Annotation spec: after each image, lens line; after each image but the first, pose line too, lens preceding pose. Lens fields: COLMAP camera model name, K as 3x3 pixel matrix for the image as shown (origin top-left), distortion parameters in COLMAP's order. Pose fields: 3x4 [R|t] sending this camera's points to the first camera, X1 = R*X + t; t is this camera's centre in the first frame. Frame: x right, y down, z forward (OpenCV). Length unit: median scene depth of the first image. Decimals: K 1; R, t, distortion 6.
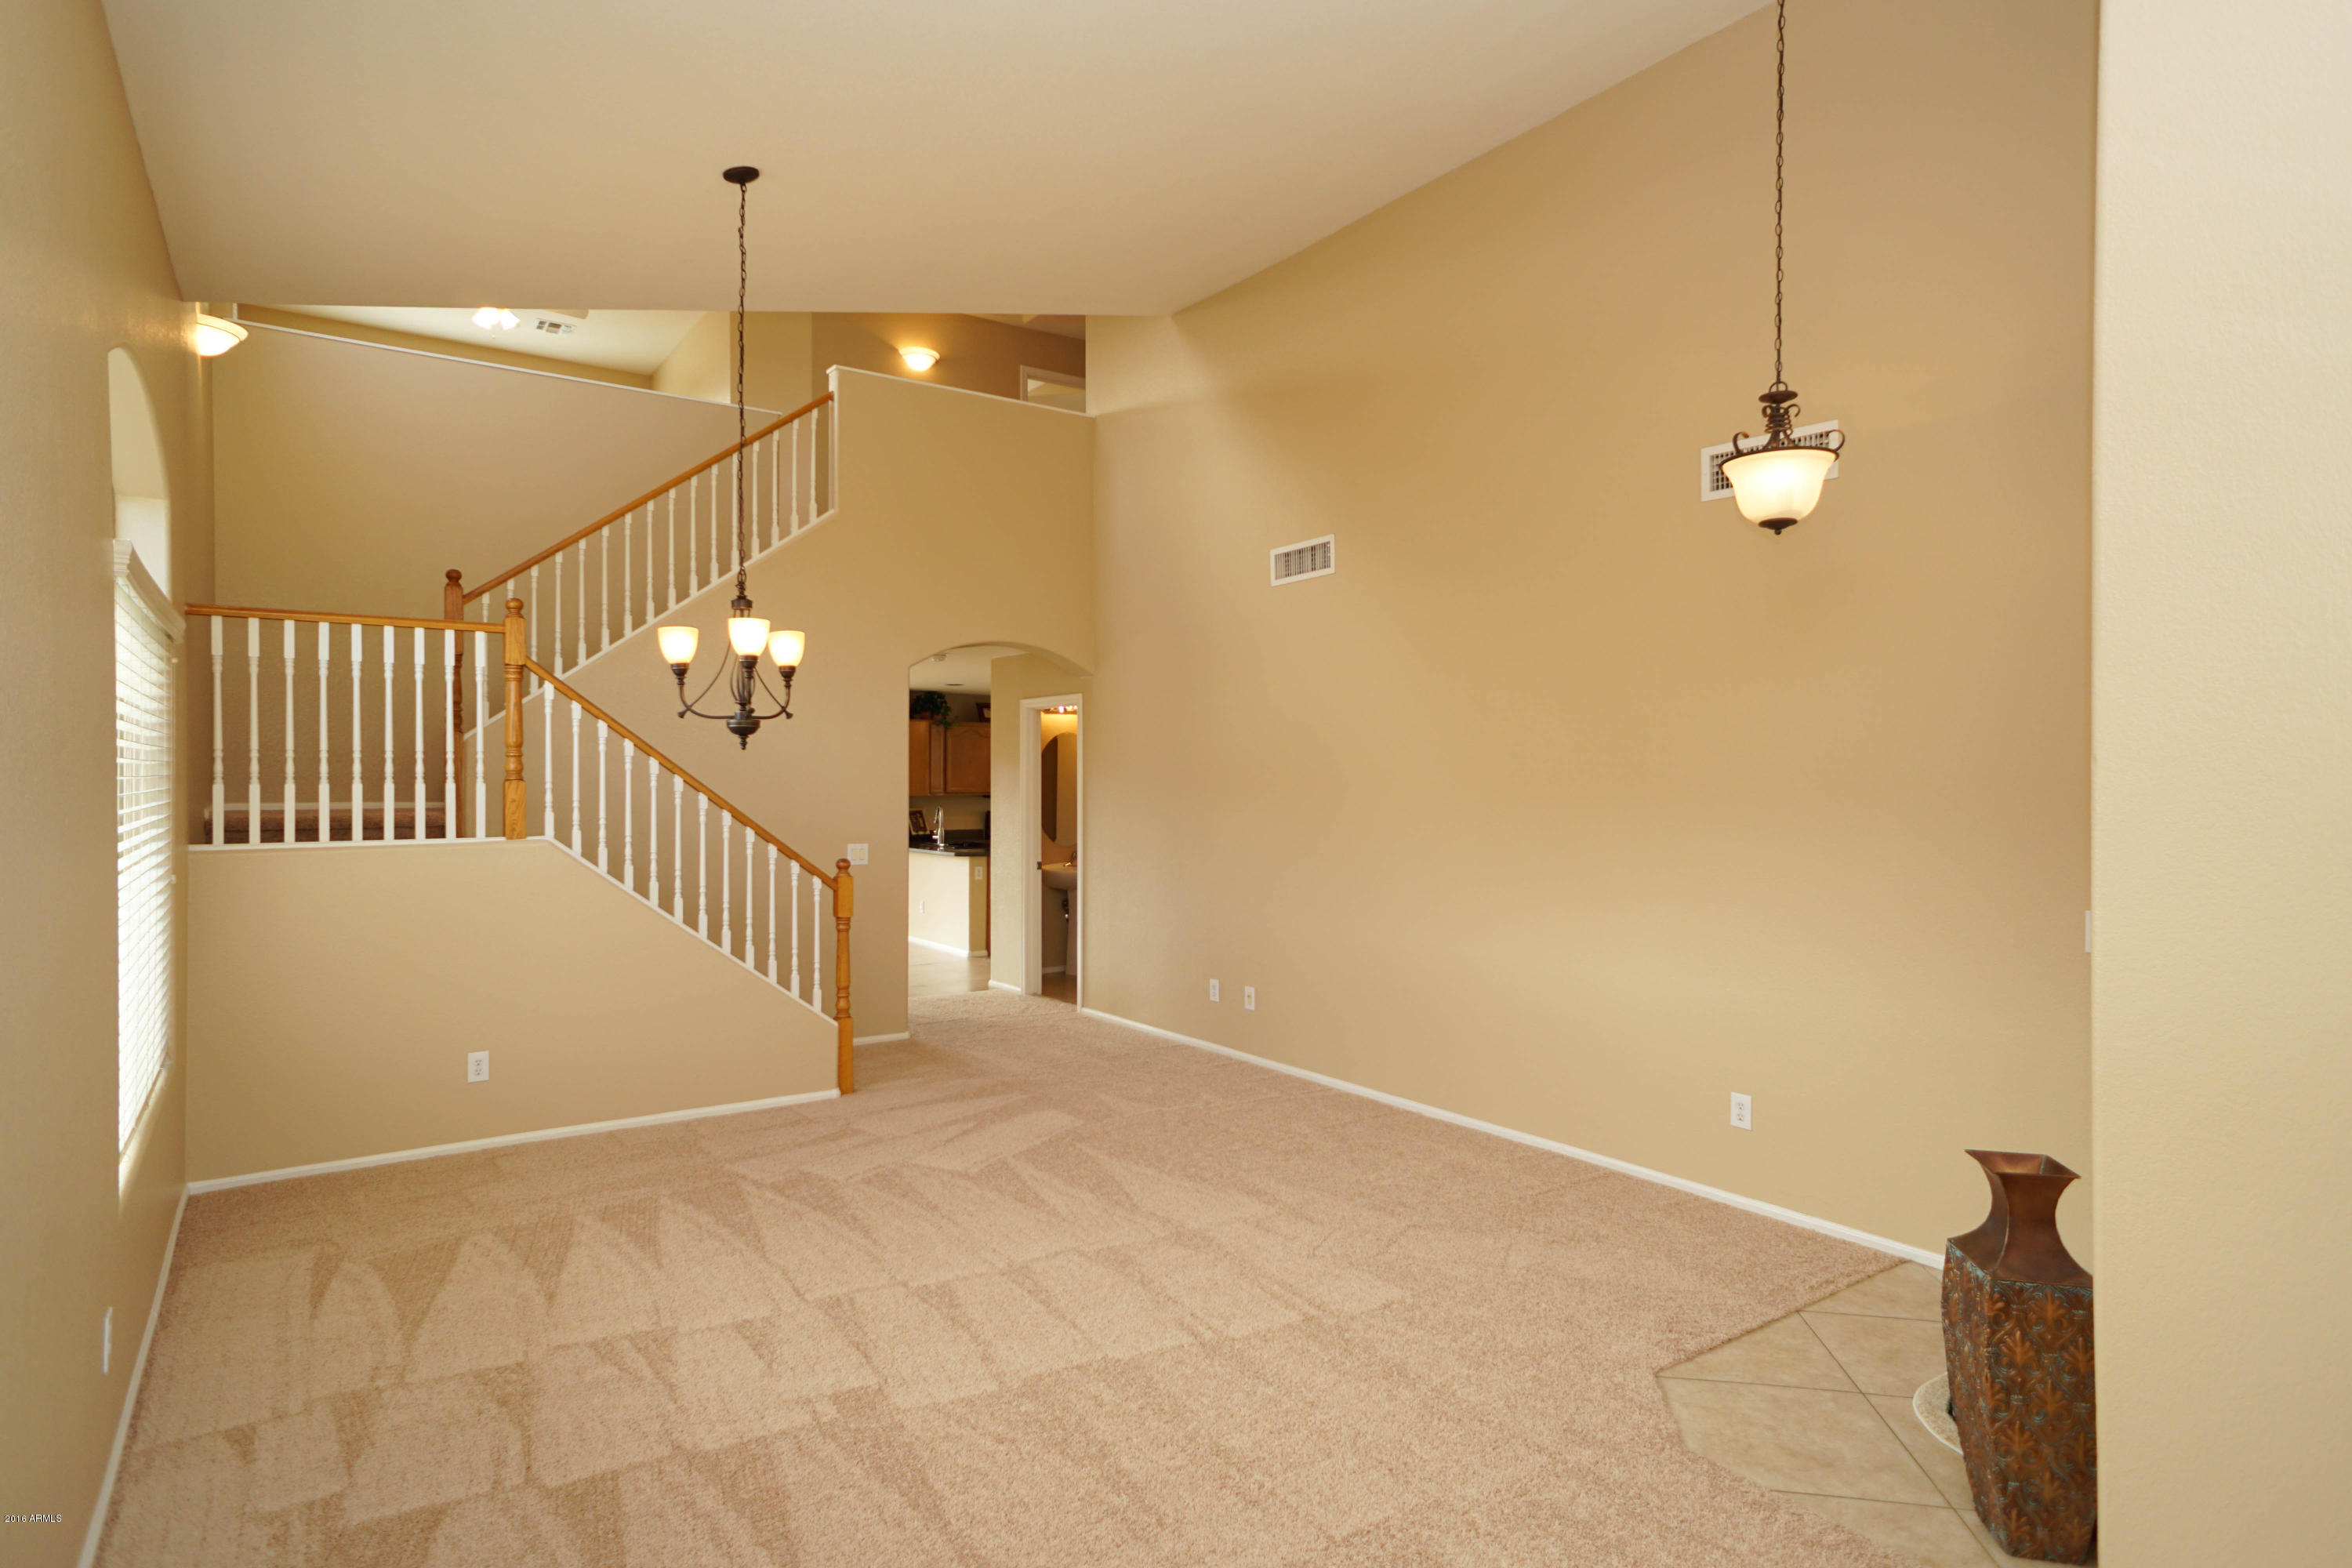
lens RADIAL K [[1216.9, 0, 1165.8], [0, 1216.9, 757.7], [0, 0, 1]] dist [-0.010940, 0.033191]
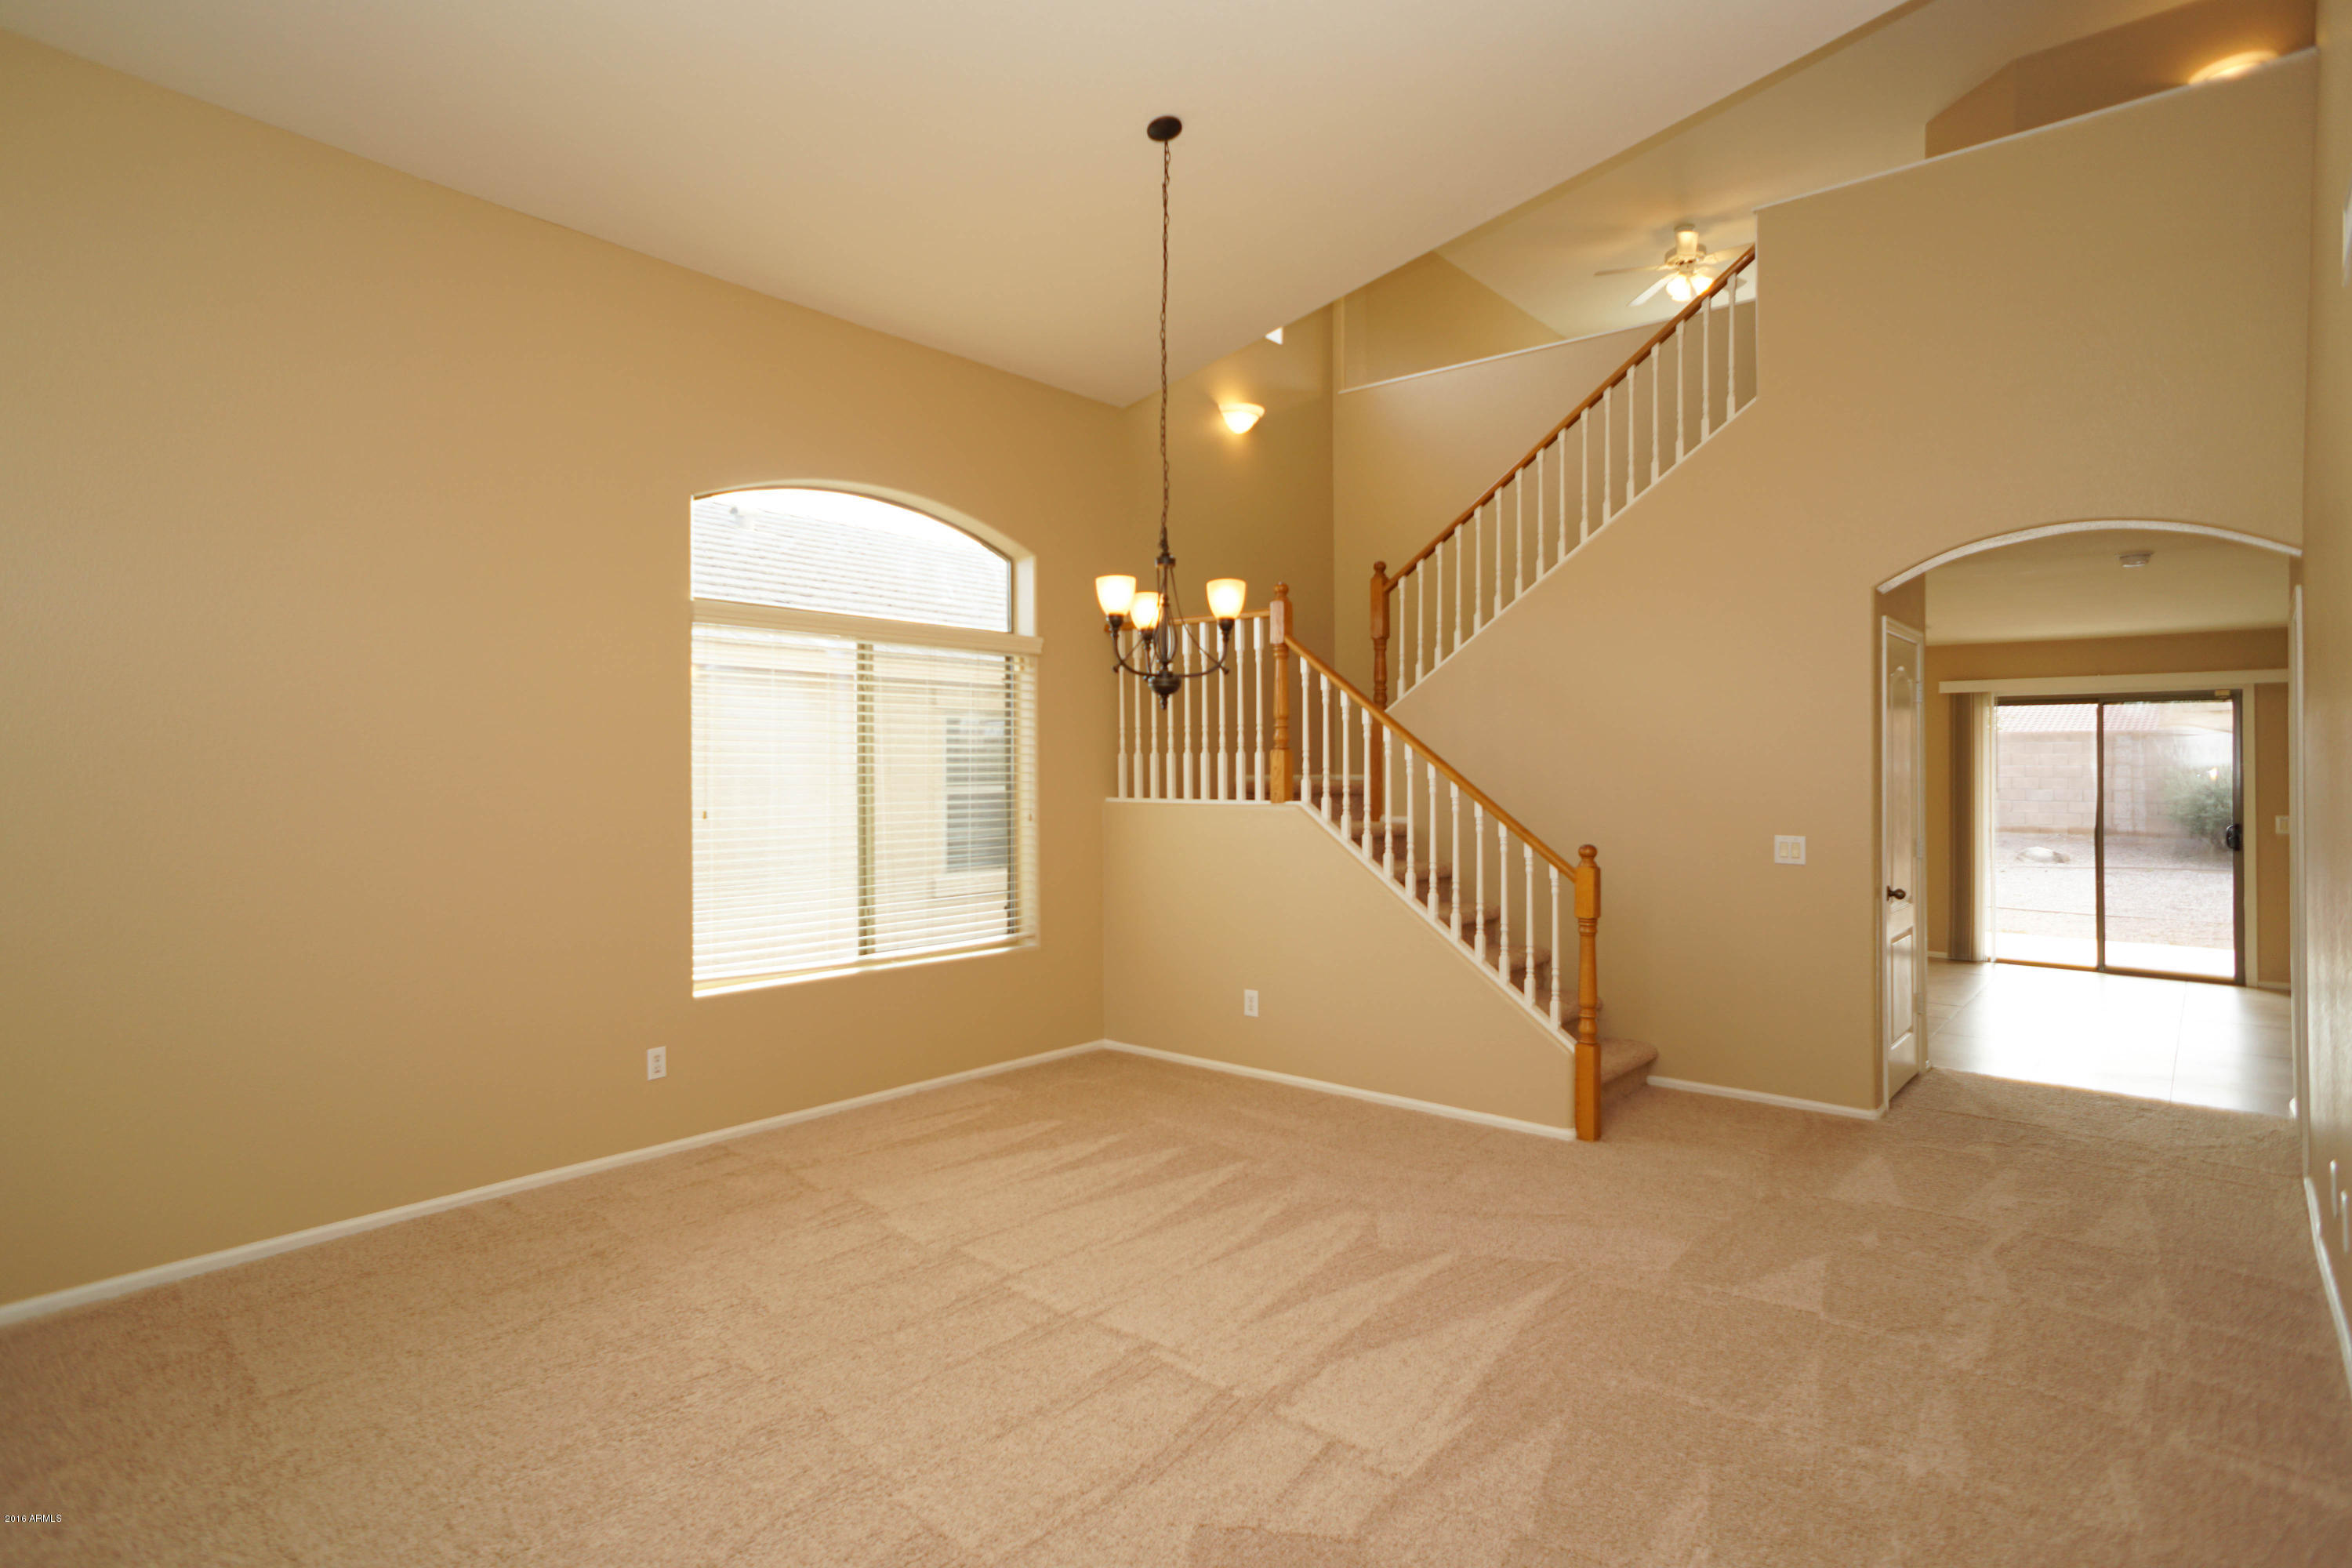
lens RADIAL K [[1226.6, 0, 1158.7], [0, 1226.6, 745.9], [0, 0, 1]] dist [-0.009945, 0.031721]
pose [[0.299461, -0.017079, -0.953956, 0.541826], [0.013167, 0.999819, -0.013766, 0.033035], [0.954018, -0.008439, 0.299632, 0.634539]]
